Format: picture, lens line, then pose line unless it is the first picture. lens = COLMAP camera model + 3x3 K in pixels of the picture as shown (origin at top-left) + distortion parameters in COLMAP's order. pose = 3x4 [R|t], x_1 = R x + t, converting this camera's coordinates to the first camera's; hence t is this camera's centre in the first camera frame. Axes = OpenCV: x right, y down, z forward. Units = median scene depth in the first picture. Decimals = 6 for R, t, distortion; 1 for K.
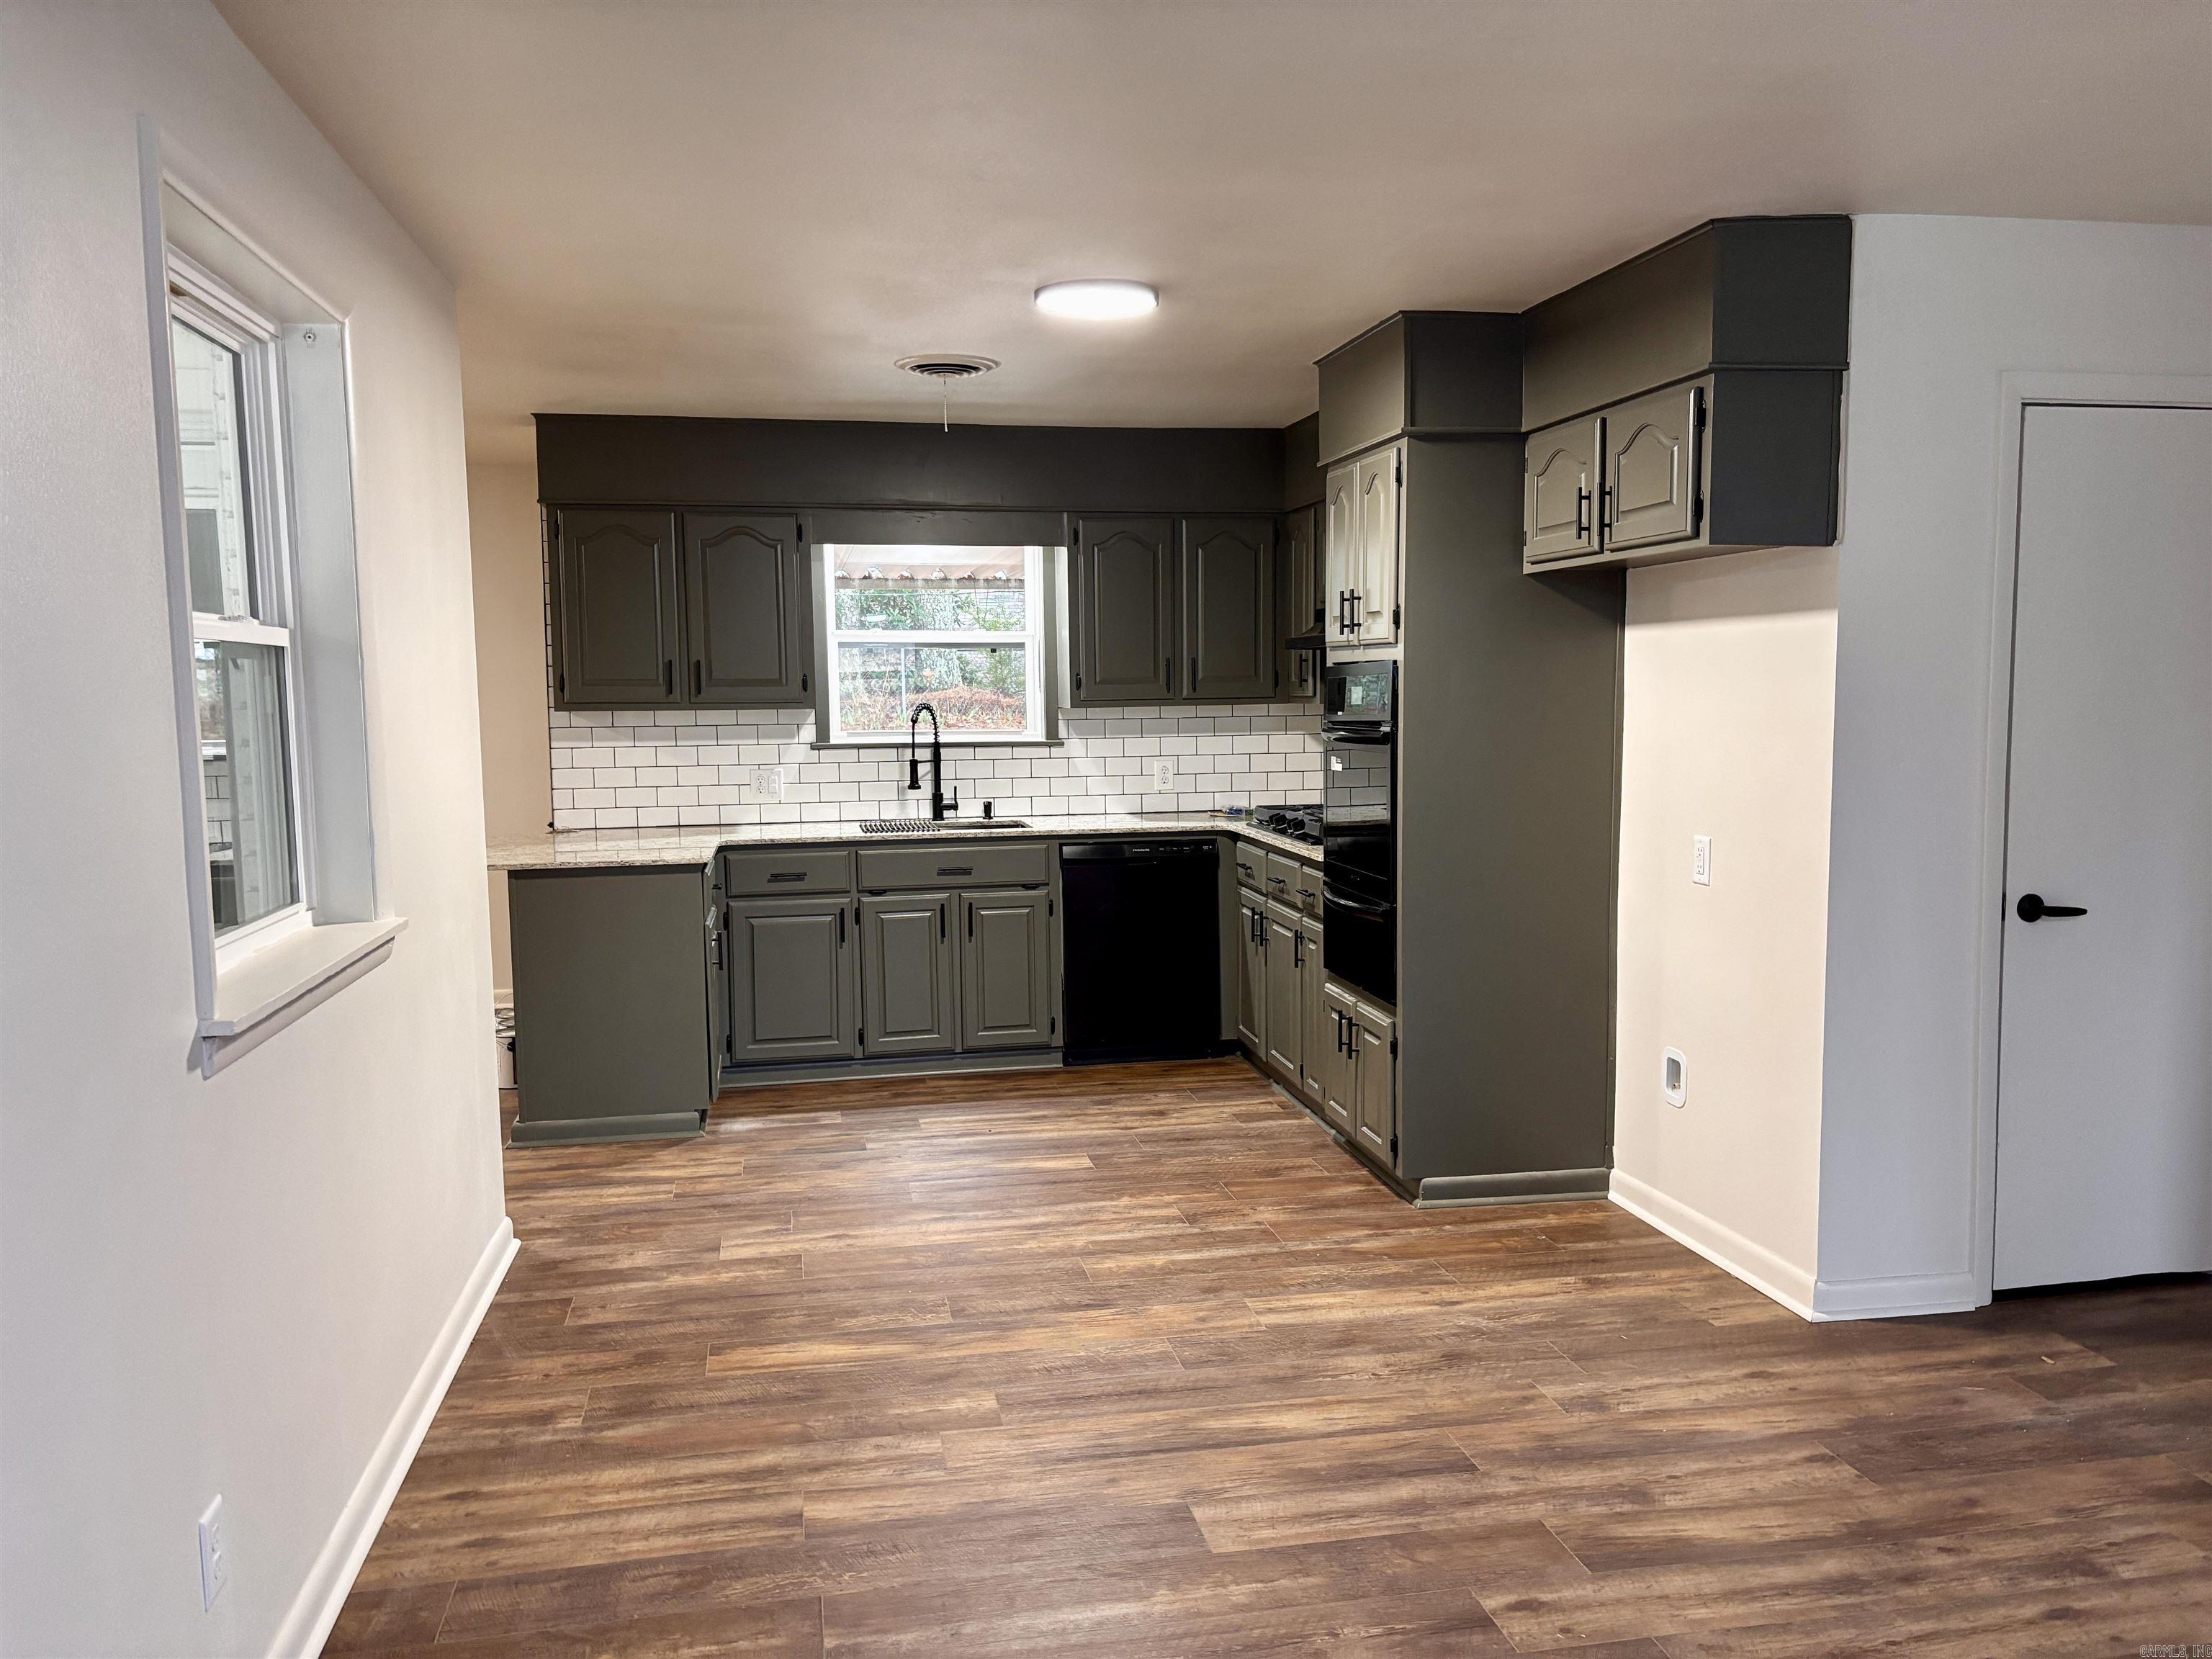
lens RADIAL K [[1664.5, 0, 1106.0], [0, 1664.5, 829.5], [0, 0, 1]] dist [0.053519, -0.001539]
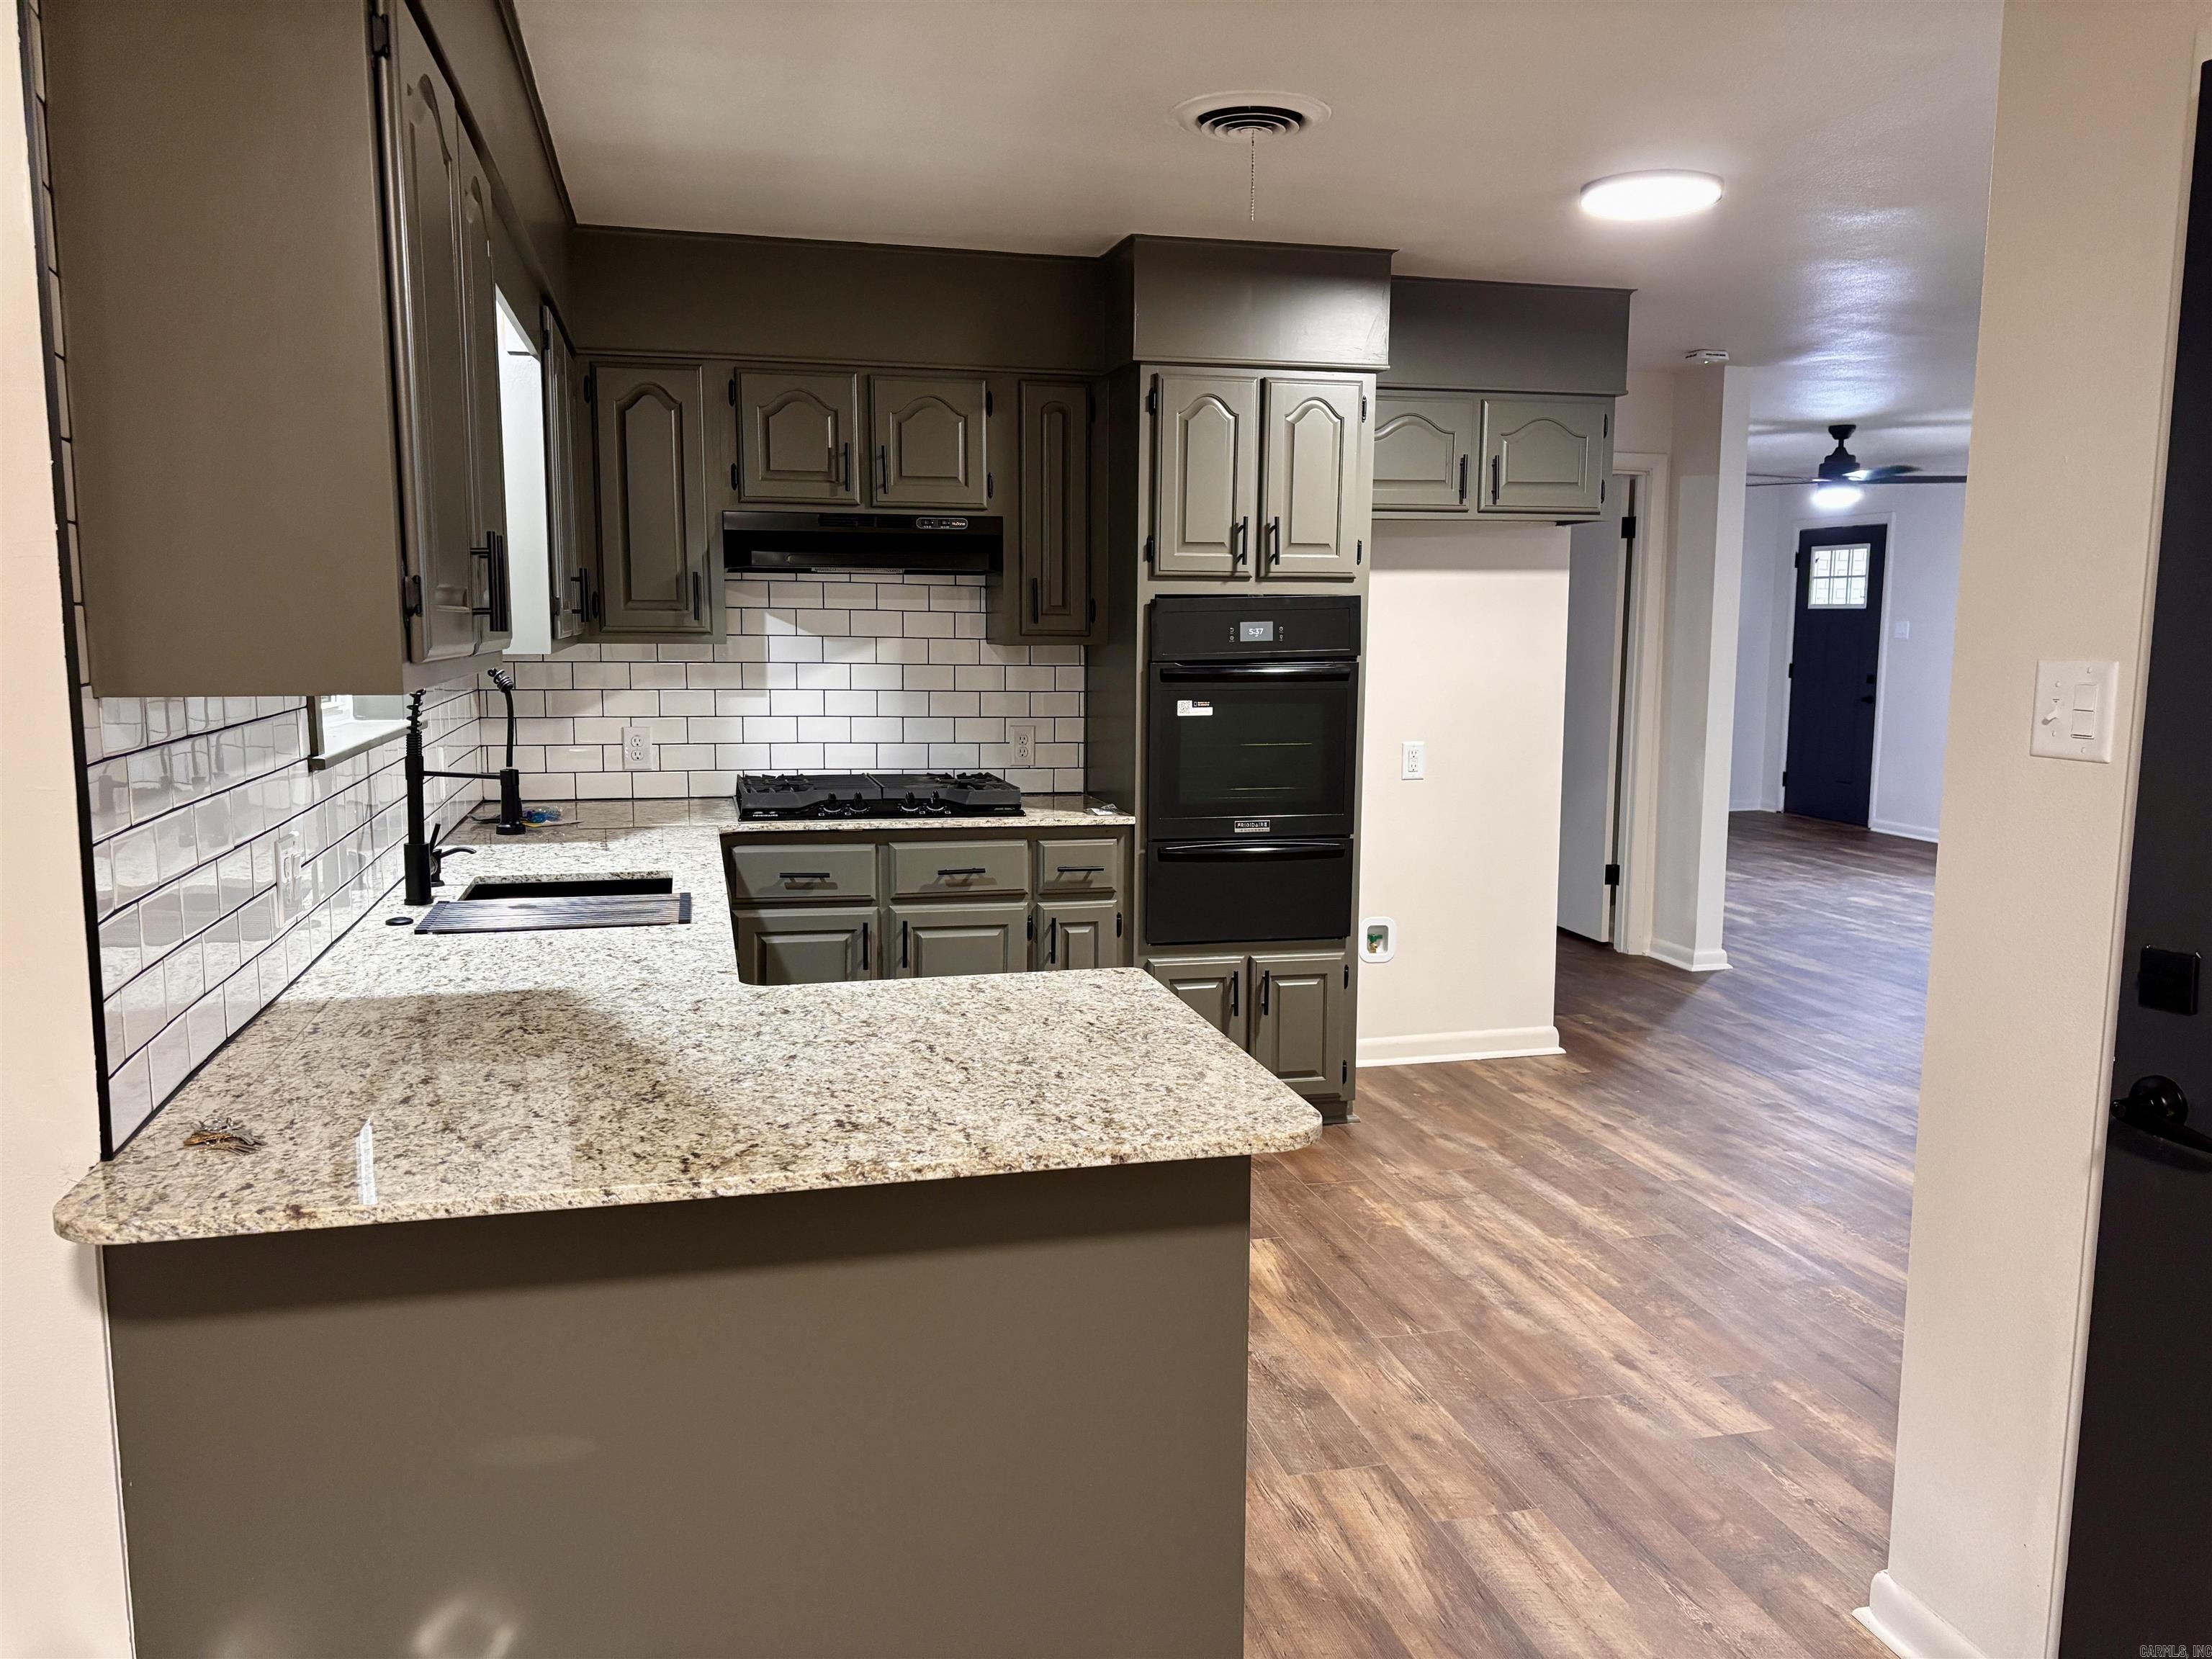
lens RADIAL K [[1664.5, 0, 1106.0], [0, 1664.5, 829.5], [0, 0, 1]] dist [0.053519, -0.001539]
pose [[-0.052983, -0.118696, 0.991516, -0.642069], [0.082103, 0.989031, 0.122785, -0.075608], [-0.995215, 0.087912, -0.042657, 0.927436]]
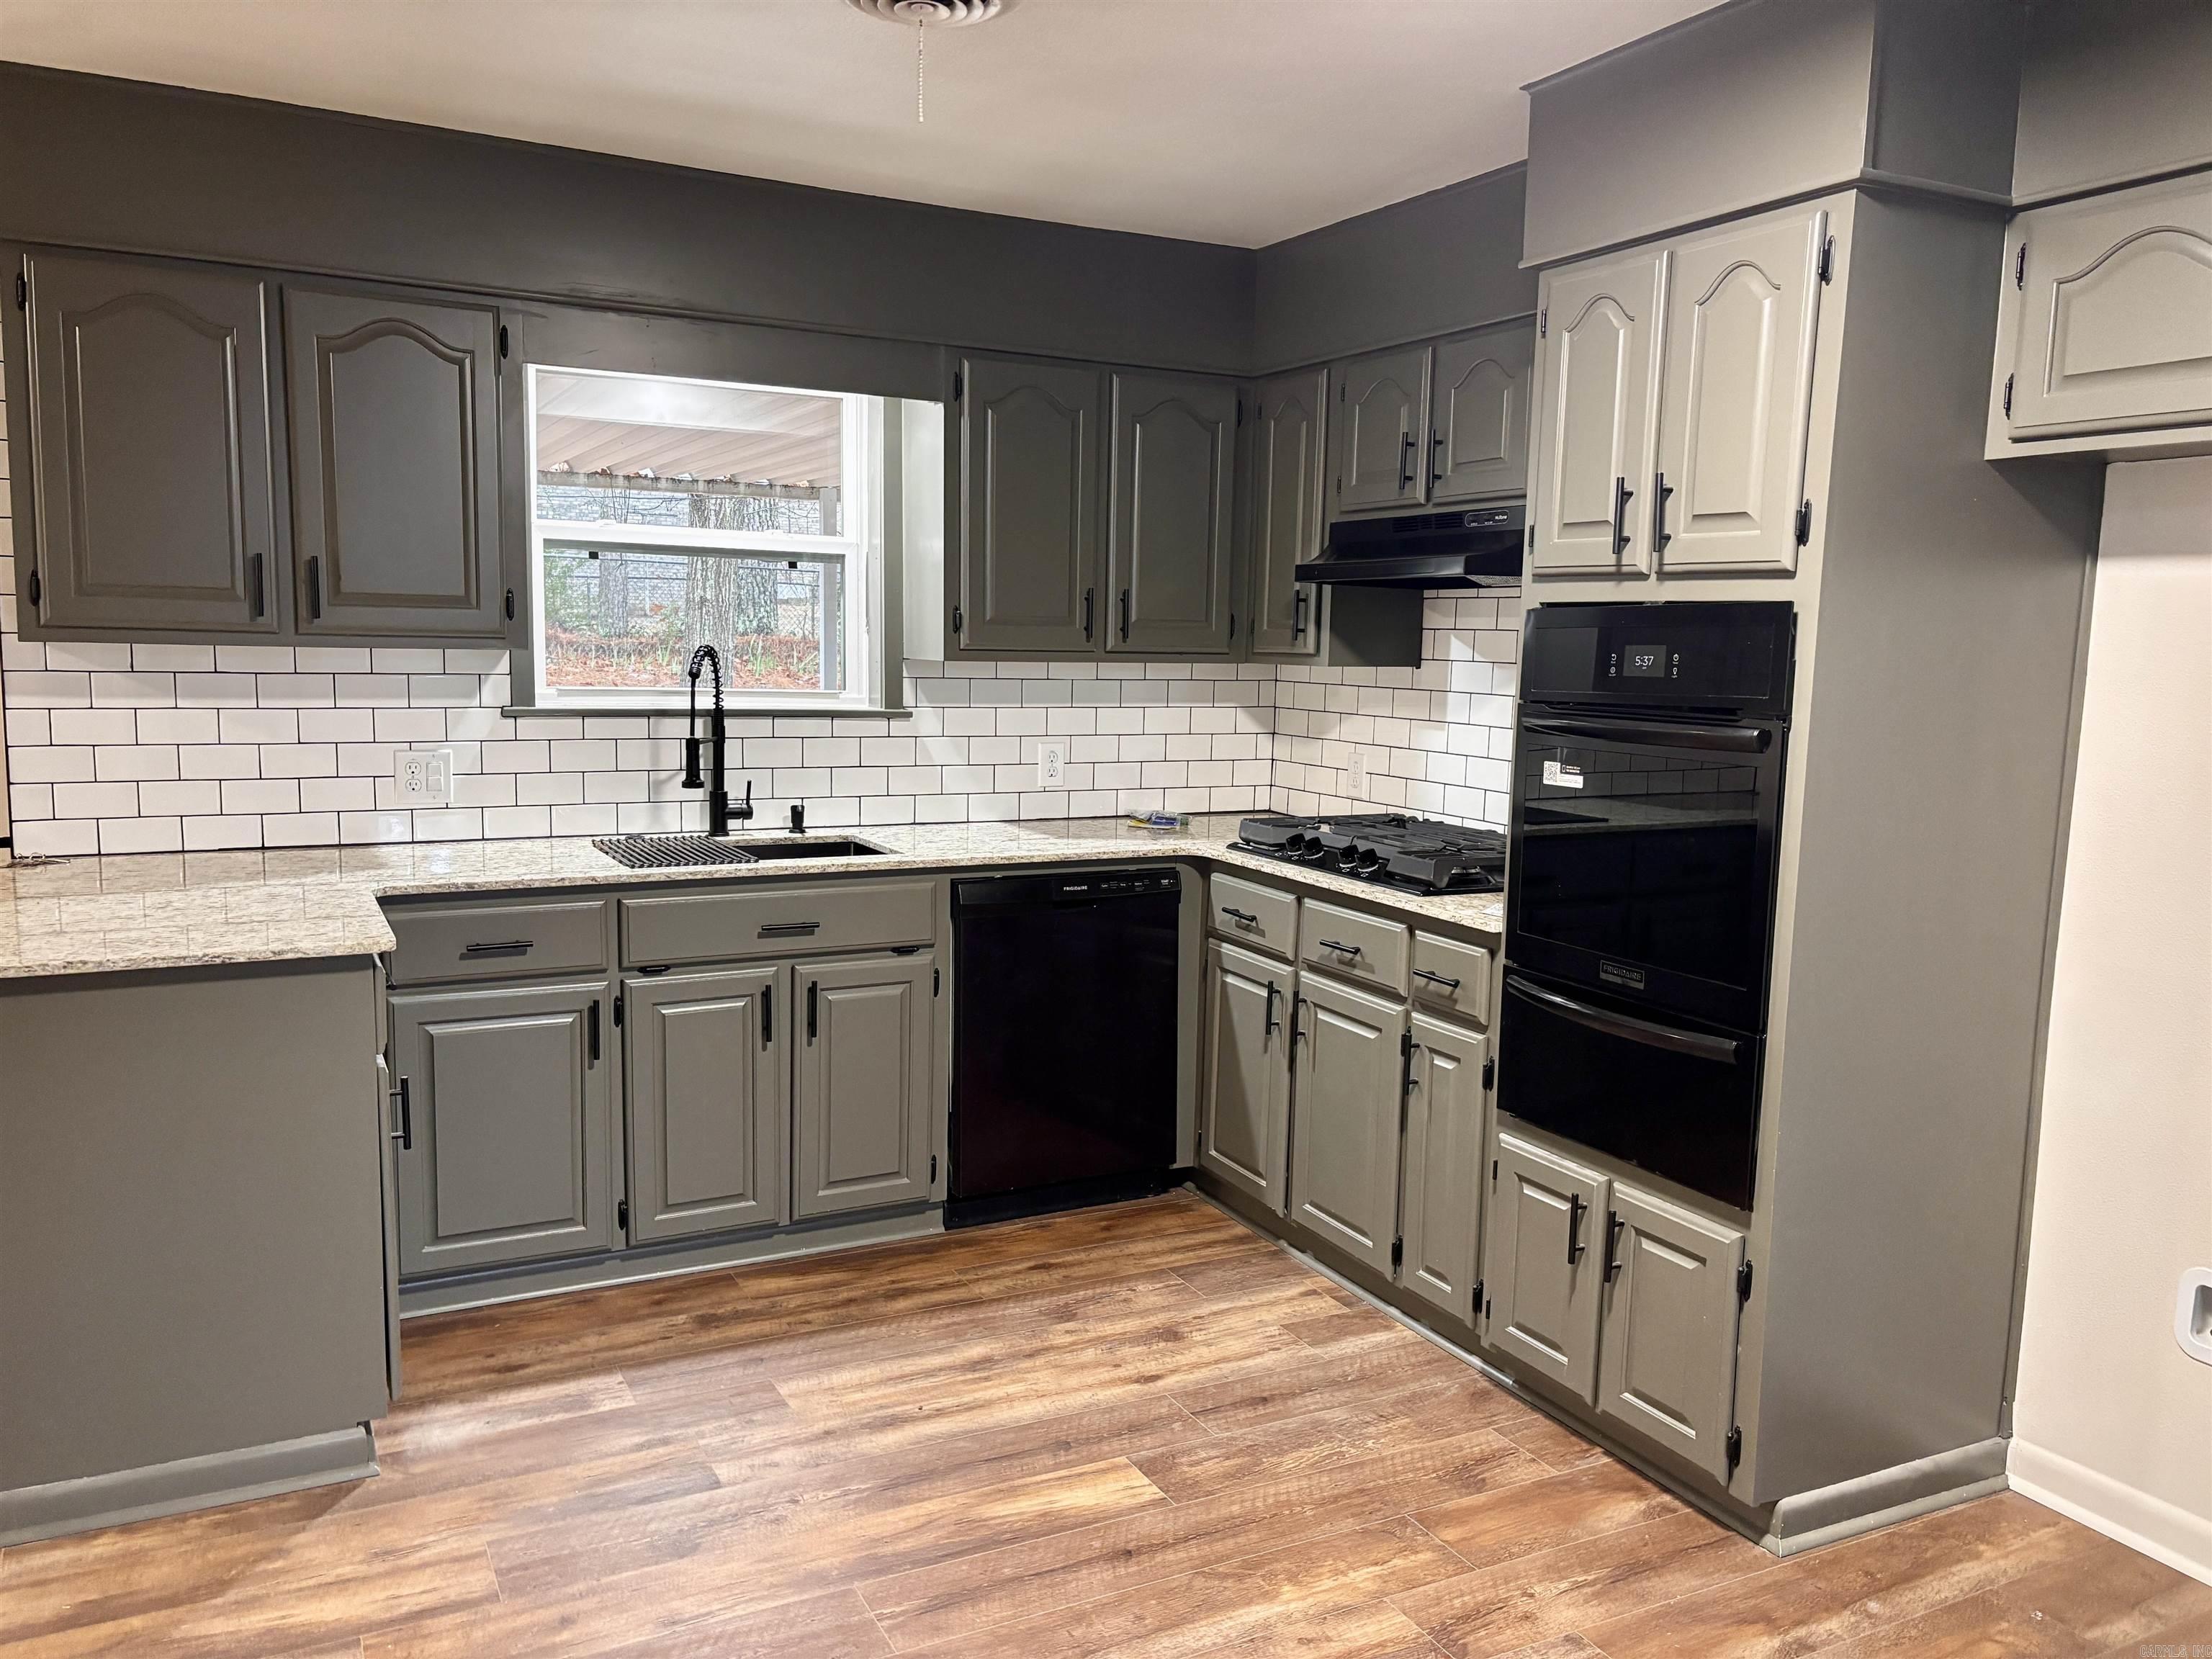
lens RADIAL K [[1690.9, 0, 1106.0], [0, 1690.9, 829.5], [0, 0, 1]] dist [0.012369, -0.002078]
pose [[0.958700, -0.000307, 0.284420, -0.159018], [-0.008497, 0.999522, 0.029720, -0.031143], [-0.284293, -0.030909, 0.958239, 0.400186]]
